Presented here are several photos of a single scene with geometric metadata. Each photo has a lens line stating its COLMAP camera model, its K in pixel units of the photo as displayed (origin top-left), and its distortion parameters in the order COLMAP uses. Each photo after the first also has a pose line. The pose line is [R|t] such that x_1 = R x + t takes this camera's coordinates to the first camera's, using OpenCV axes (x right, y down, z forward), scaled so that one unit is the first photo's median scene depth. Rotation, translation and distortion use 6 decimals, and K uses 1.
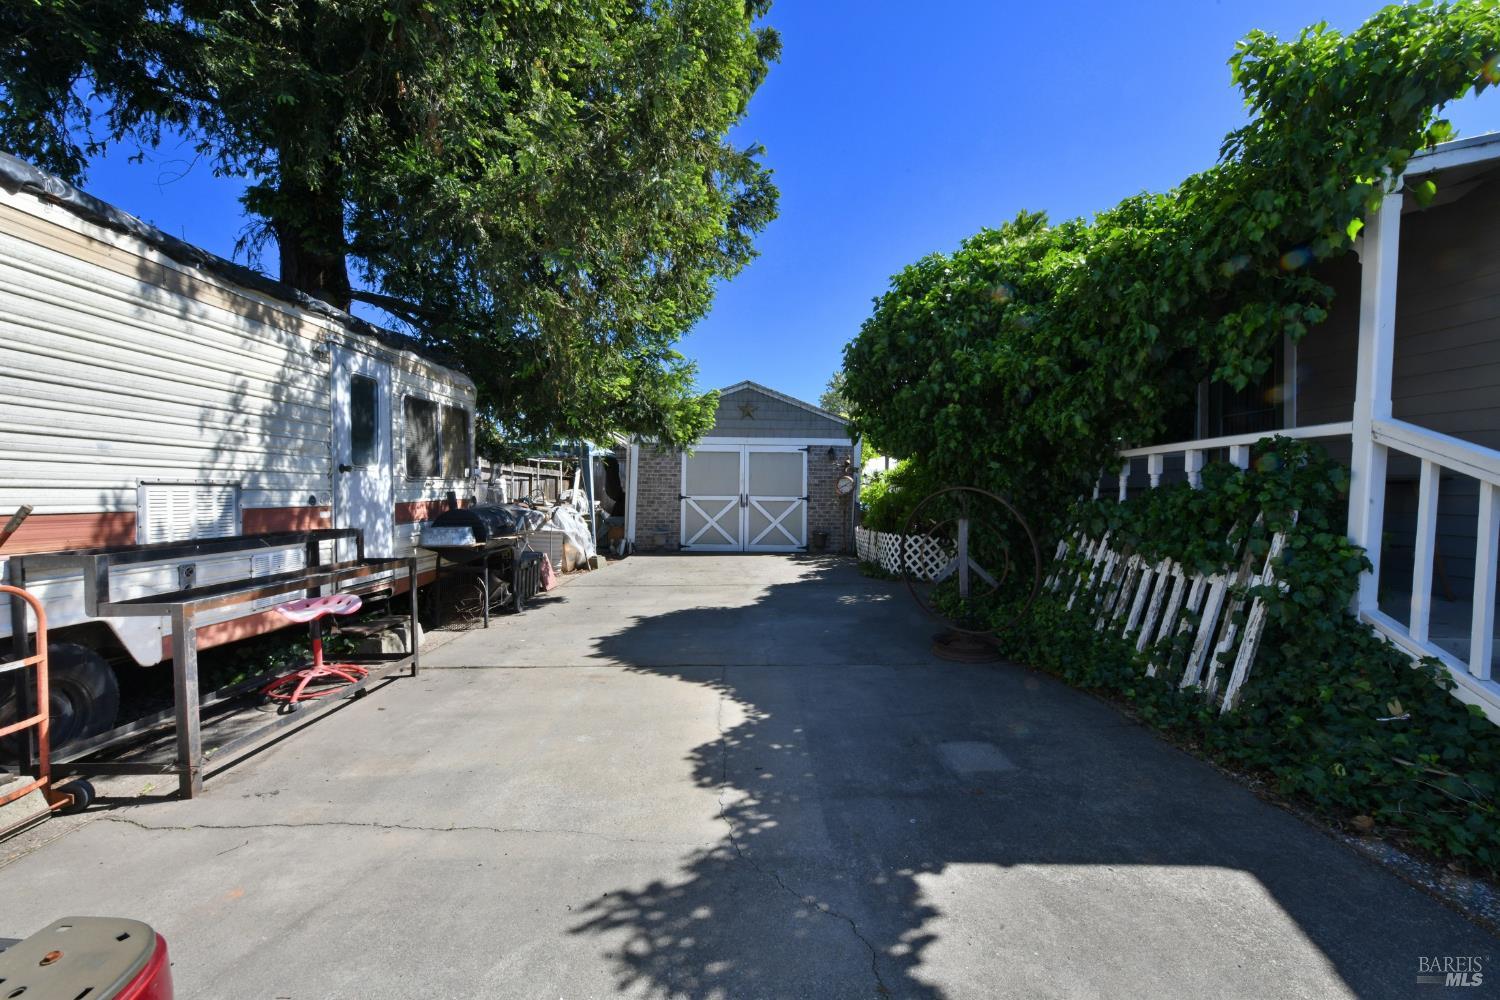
lens RADIAL K [[583.0, 0, 751.4], [0, 583.0, 497.6], [0, 0, 1]] dist [-0.000177, 0.000227]
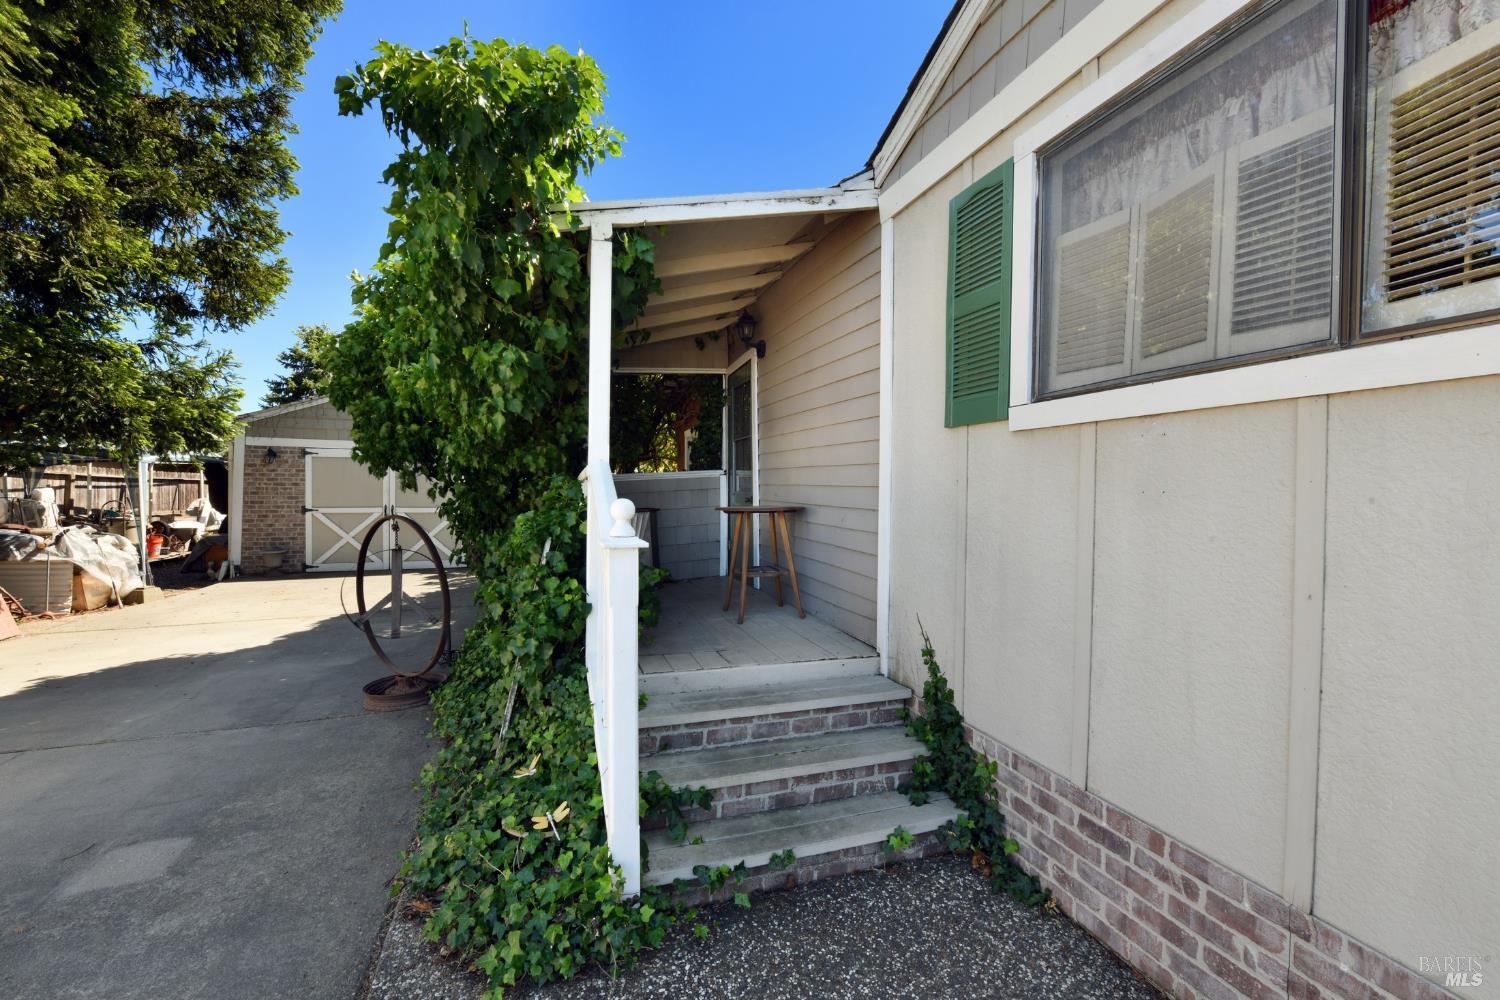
lens RADIAL K [[583.0, 0, 742.8], [0, 583.0, 500.2], [0, 0, 1]] dist [-0.000177, 0.000227]
pose [[0.954947, -0.007202, 0.296689, 0.290139], [0.004532, 0.999943, 0.009688, -0.024683], [-0.296741, -0.007907, 0.954925, -0.016332]]
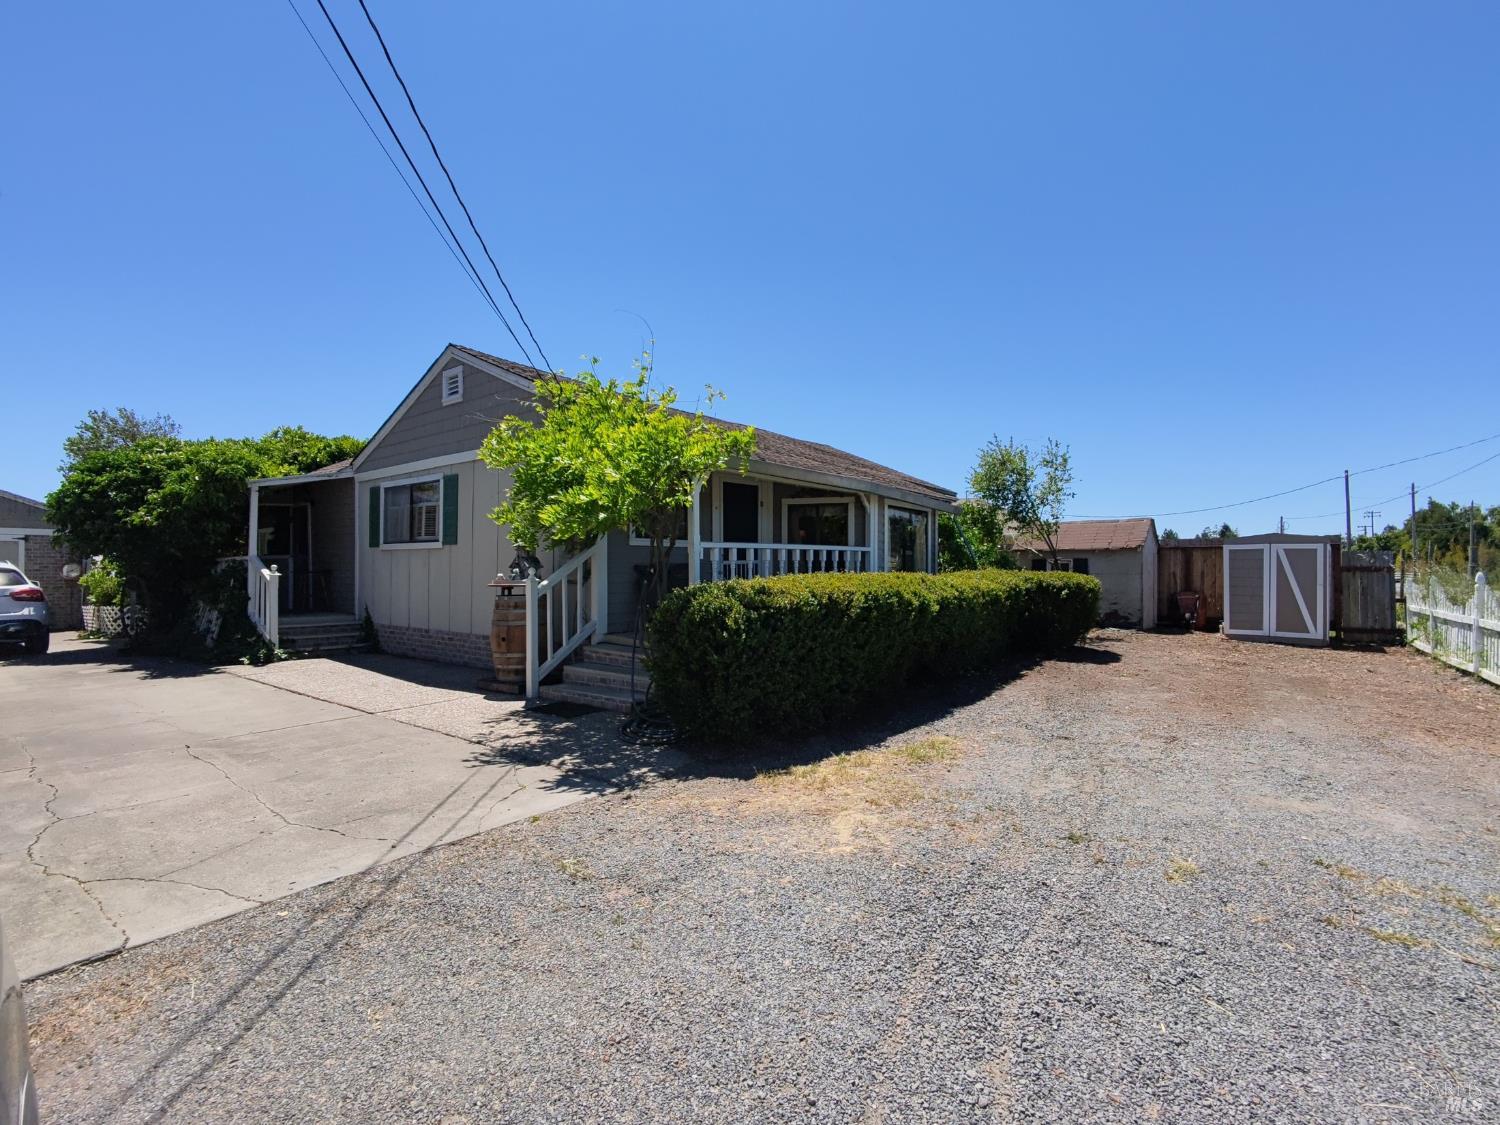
lens RADIAL K [[679.0, 0, 756.8], [0, 679.0, 566.2], [0, 0, 1]] dist [-0.000825, -0.005044]
pose [[0.618219, 0.002382, 0.786002, -0.059778], [0.011199, 0.999867, -0.011839, 0.000132], [-0.785926, 0.016121, 0.618111, -1.067379]]
